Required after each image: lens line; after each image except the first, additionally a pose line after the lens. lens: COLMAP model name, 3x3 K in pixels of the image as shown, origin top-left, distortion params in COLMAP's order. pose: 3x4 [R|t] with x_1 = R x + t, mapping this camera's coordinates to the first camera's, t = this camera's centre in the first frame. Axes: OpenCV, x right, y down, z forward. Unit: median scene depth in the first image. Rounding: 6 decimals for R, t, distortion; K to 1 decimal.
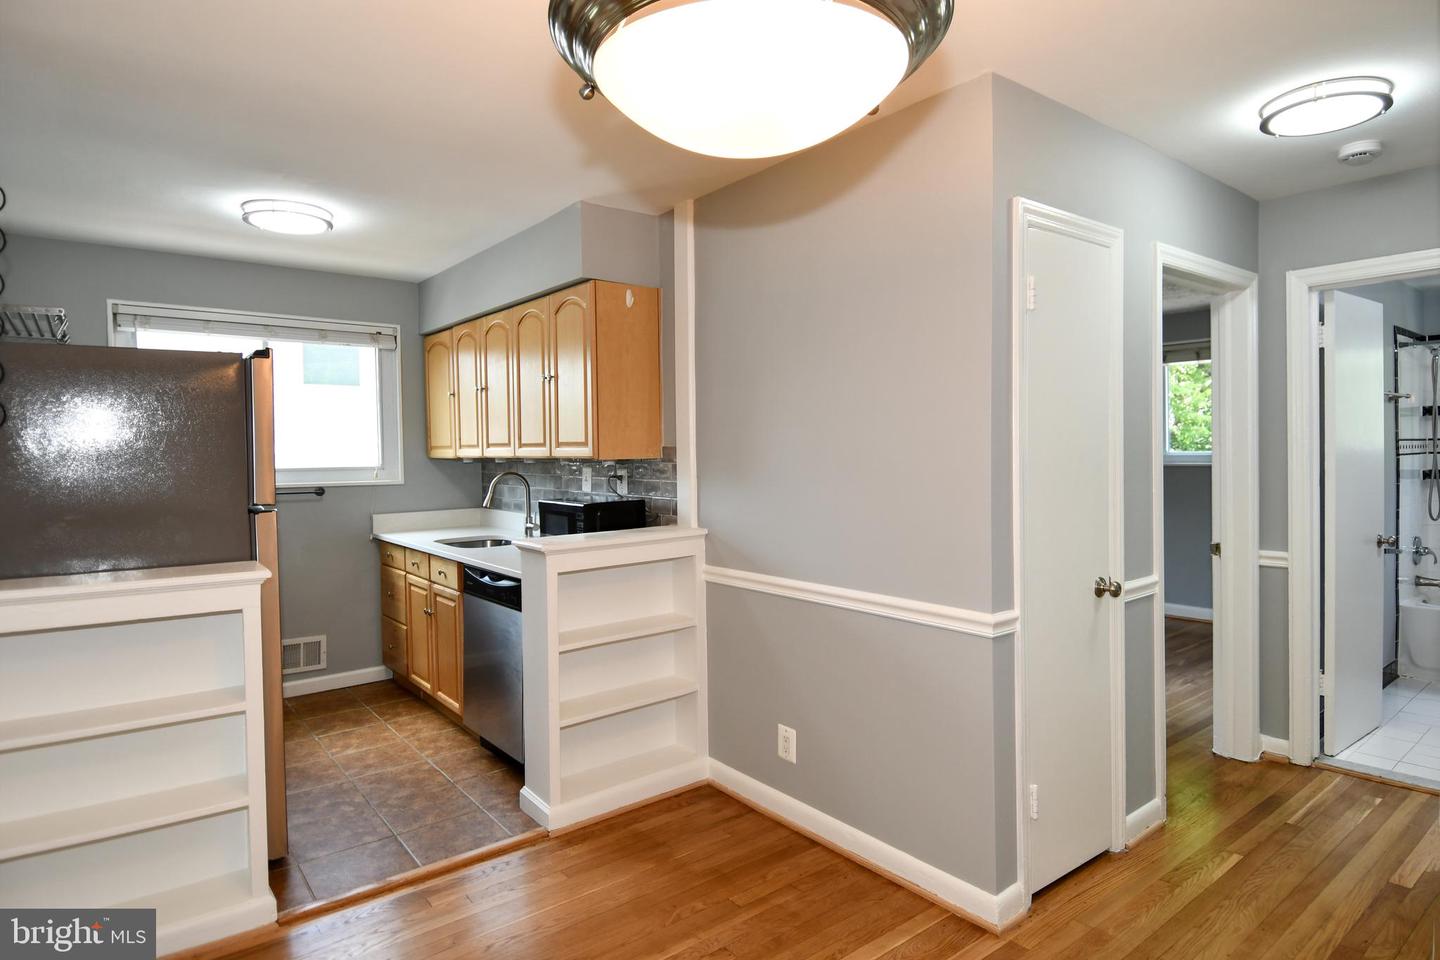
lens RADIAL K [[771.3, 0, 696.1], [0, 771.3, 463.8], [0, 0, 1]] dist [0.035669, -0.034306]
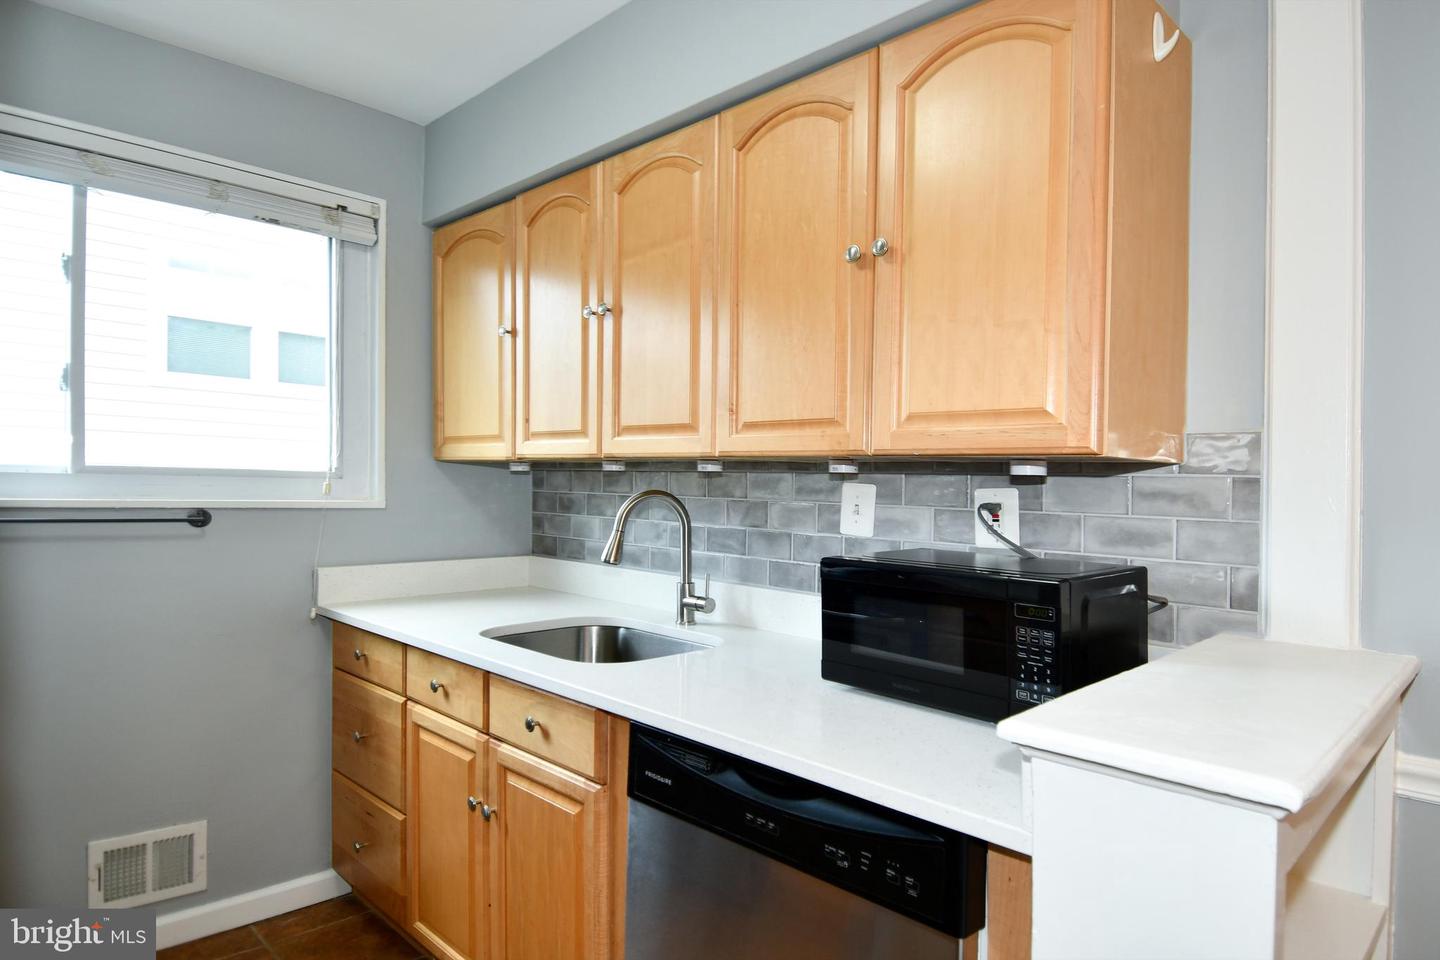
lens RADIAL K [[771.3, 0, 781.8], [0, 771.3, 484.4], [0, 0, 1]] dist [0.035669, -0.034306]
pose [[0.977265, 0.030597, 0.209801, -0.252429], [-0.030406, 0.999529, -0.004136, 0.006362], [-0.209829, -0.002337, 0.977735, 0.488969]]
